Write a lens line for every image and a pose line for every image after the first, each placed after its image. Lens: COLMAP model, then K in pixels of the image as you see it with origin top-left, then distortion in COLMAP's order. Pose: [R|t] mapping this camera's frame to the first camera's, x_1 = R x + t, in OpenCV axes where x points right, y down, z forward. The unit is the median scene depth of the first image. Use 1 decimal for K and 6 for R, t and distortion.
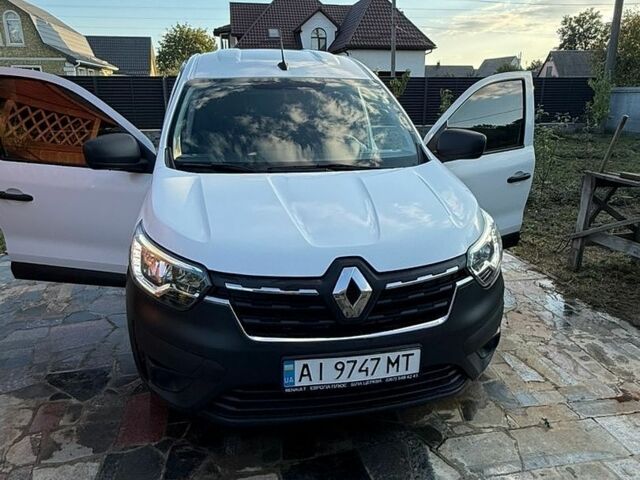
lens RADIAL K [[490.9, 0, 320.0], [0, 490.9, 240.0], [0, 0, 1]] dist [-0.002034, 0.002826]
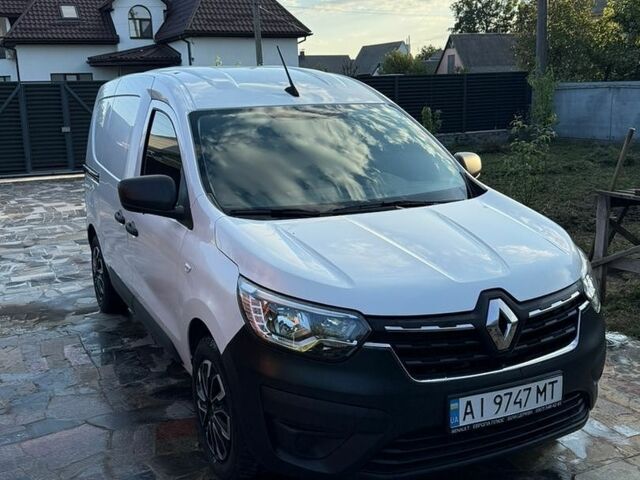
lens RADIAL K [[737.7, 0, 320.0], [0, 737.7, 240.0], [0, 0, 1]] dist [0.220112, -0.557802]
pose [[0.964096, -0.076380, 0.254332, -0.416666], [0.100443, 0.991475, -0.082993, 0.016218], [-0.245825, 0.105559, 0.963549, -0.254440]]
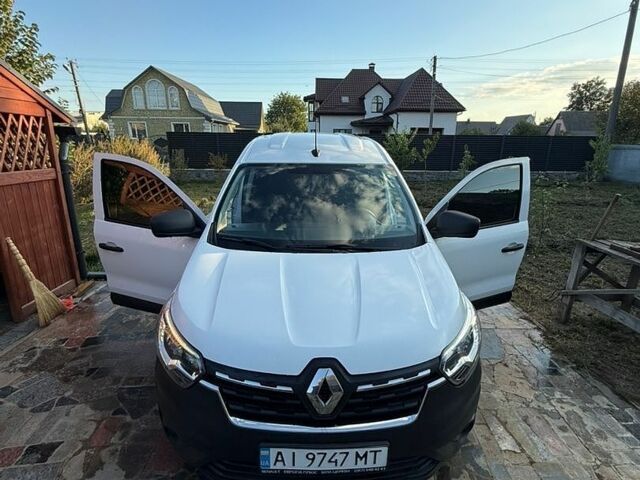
lens RADIAL K [[346.5, 0, 320.6], [0, 346.5, 235.7], [0, 0, 1]] dist [0.001276, -0.000772]
pose [[0.986400, 0.055574, -0.154682, 0.096931], [-0.057986, 0.998255, -0.011123, -0.145285], [0.153794, 0.019942, 0.987902, 0.137012]]
